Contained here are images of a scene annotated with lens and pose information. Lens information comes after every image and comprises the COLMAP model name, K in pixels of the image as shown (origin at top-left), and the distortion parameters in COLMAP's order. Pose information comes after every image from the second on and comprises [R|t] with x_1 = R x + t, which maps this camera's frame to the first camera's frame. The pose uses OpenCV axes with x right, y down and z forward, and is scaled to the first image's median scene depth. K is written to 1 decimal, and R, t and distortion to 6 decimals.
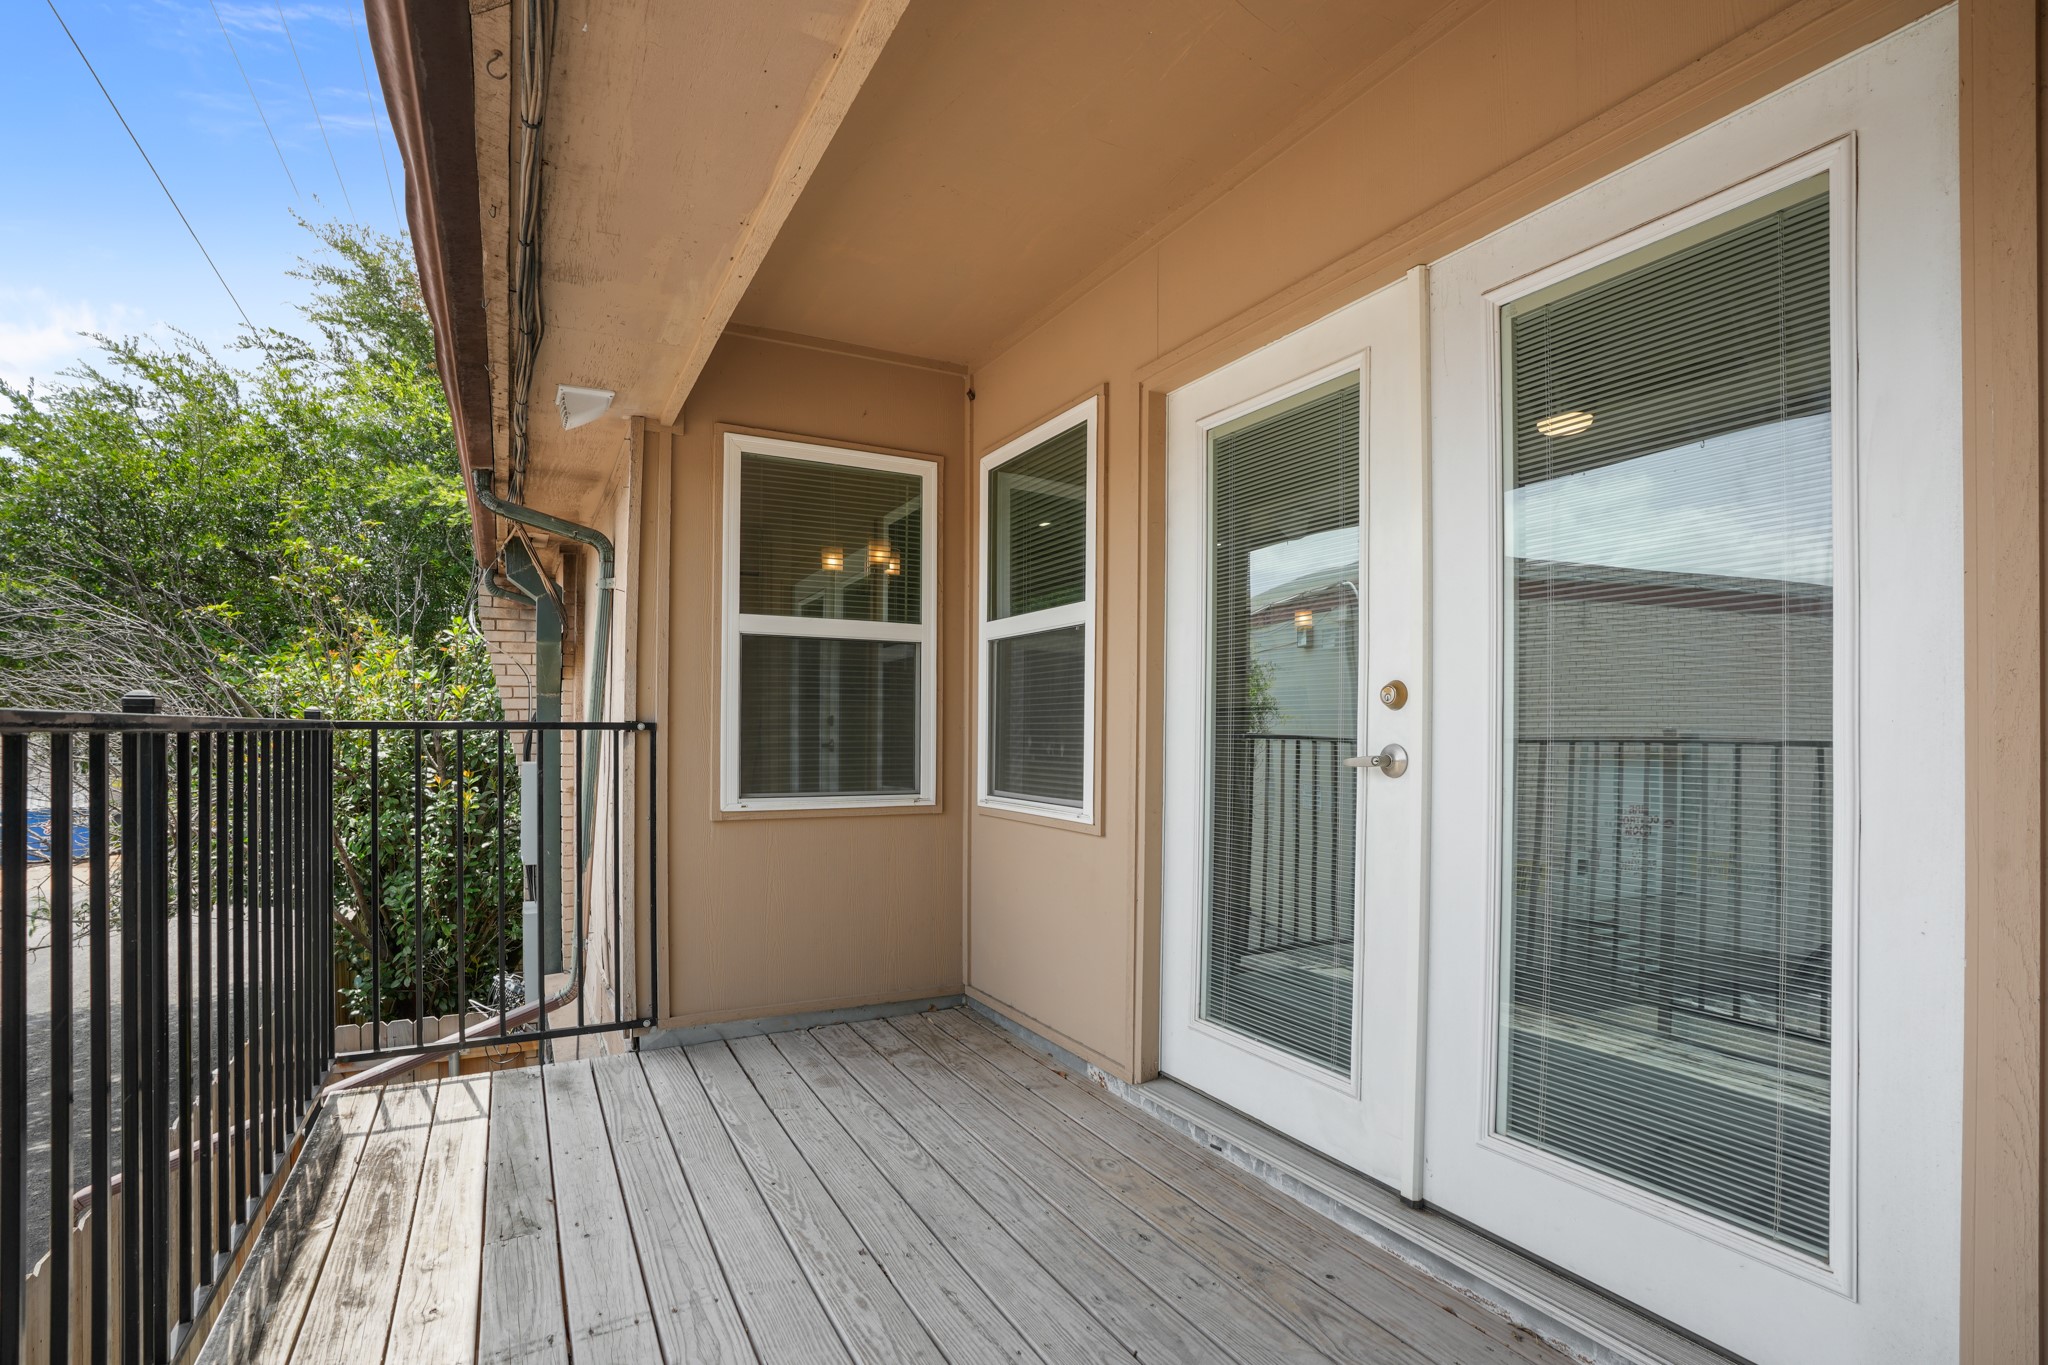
lens RADIAL K [[962.8, 0, 1020.5], [0, 962.8, 745.2], [0, 0, 1]] dist [-0.000764, 0.000508]
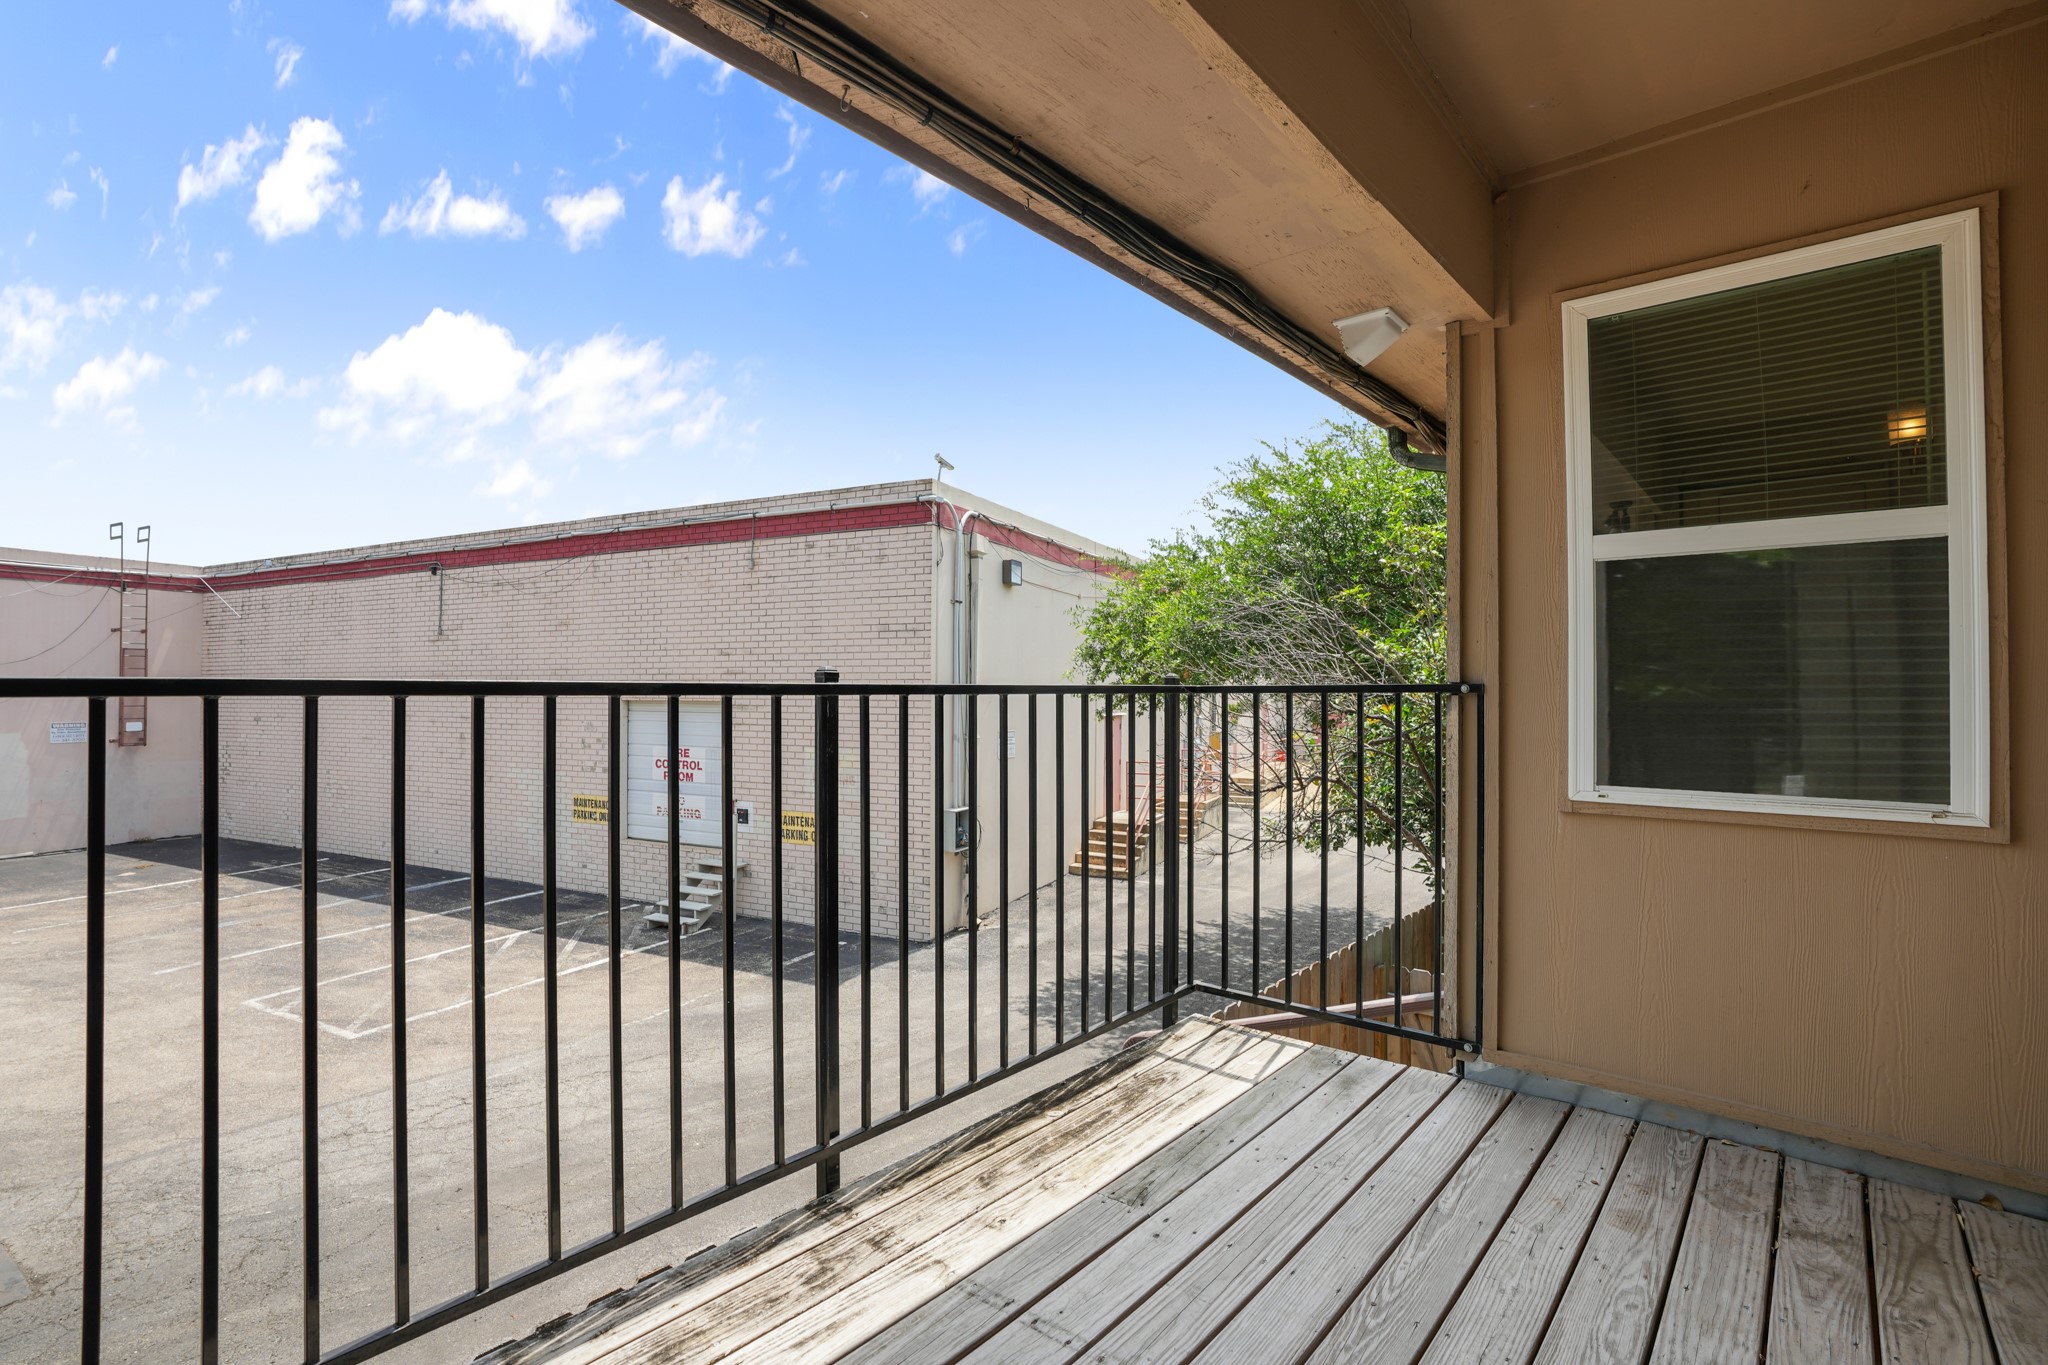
lens RADIAL K [[977.5, 0, 1024.0], [0, 977.5, 682.5], [0, 0, 1]] dist [-0.064707, 0.030730]
pose [[0.375335, -0.013576, -0.926790, 0.240744], [-0.013299, 0.999711, -0.020030, -0.002858], [0.926794, 0.019843, 0.375046, 0.340836]]
